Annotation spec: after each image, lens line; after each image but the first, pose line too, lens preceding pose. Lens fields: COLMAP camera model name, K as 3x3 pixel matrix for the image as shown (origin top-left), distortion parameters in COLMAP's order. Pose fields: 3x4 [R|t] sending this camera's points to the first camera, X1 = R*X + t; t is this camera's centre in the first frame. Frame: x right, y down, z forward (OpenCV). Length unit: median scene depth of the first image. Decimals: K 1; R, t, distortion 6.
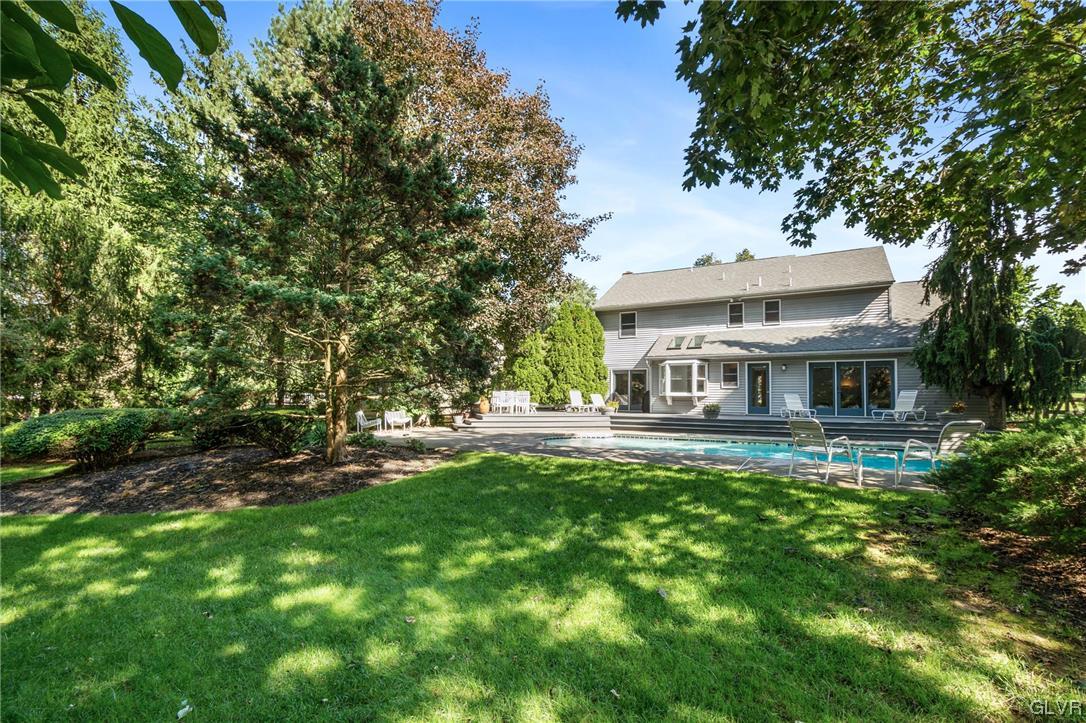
lens RADIAL K [[495.5, 0, 541.7], [0, 495.5, 368.6], [0, 0, 1]] dist [-0.001087, -0.000056]
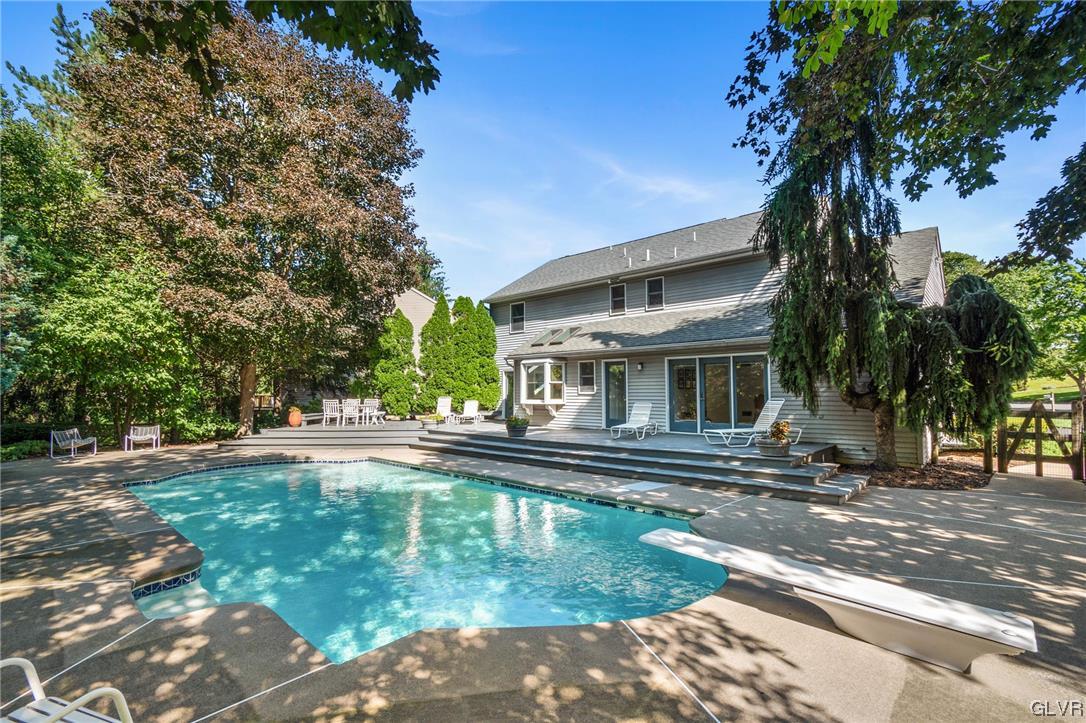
lens RADIAL K [[487.7, 0, 545.4], [0, 487.7, 363.8], [0, 0, 1]] dist [0.000213, -0.000054]
pose [[0.979656, -0.023890, -0.199255, 0.458488], [0.023890, 0.999712, -0.002404, -0.007457], [0.199255, -0.002405, 0.979945, 0.231586]]
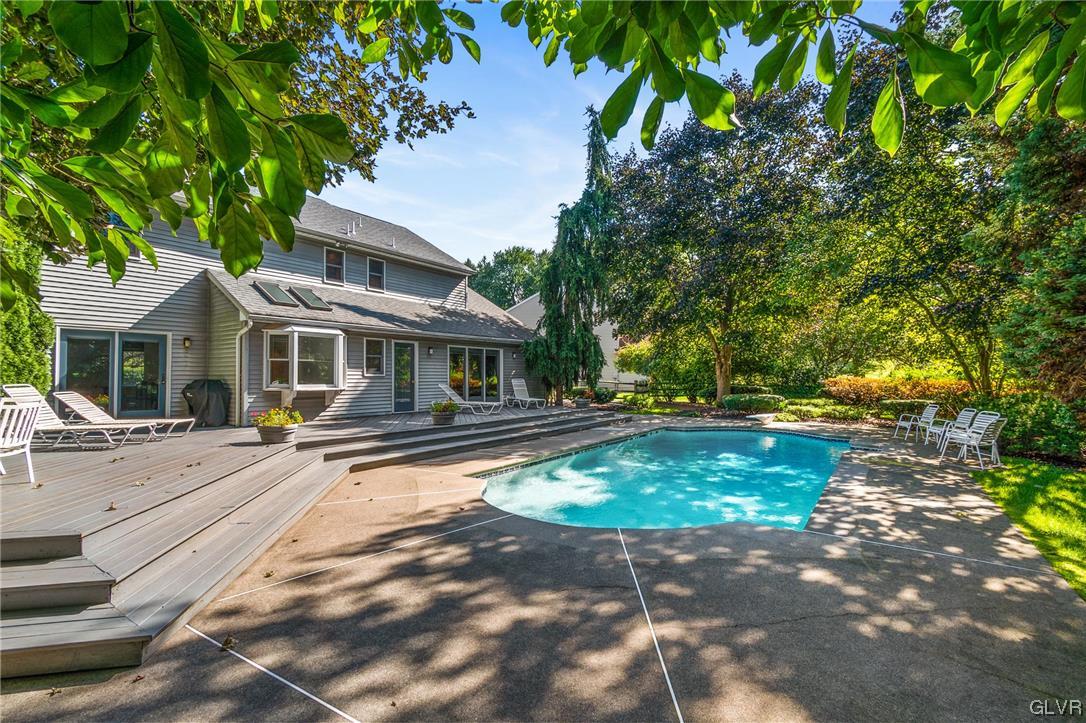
lens RADIAL K [[495.5, 0, 541.7], [0, 495.5, 368.6], [0, 0, 1]] dist [-0.001087, -0.000056]
pose [[0.072158, 0.001754, 0.997392, -0.282997], [-0.069310, 0.997590, 0.003260, 0.010367], [-0.994982, -0.069365, 0.072105, 0.699890]]
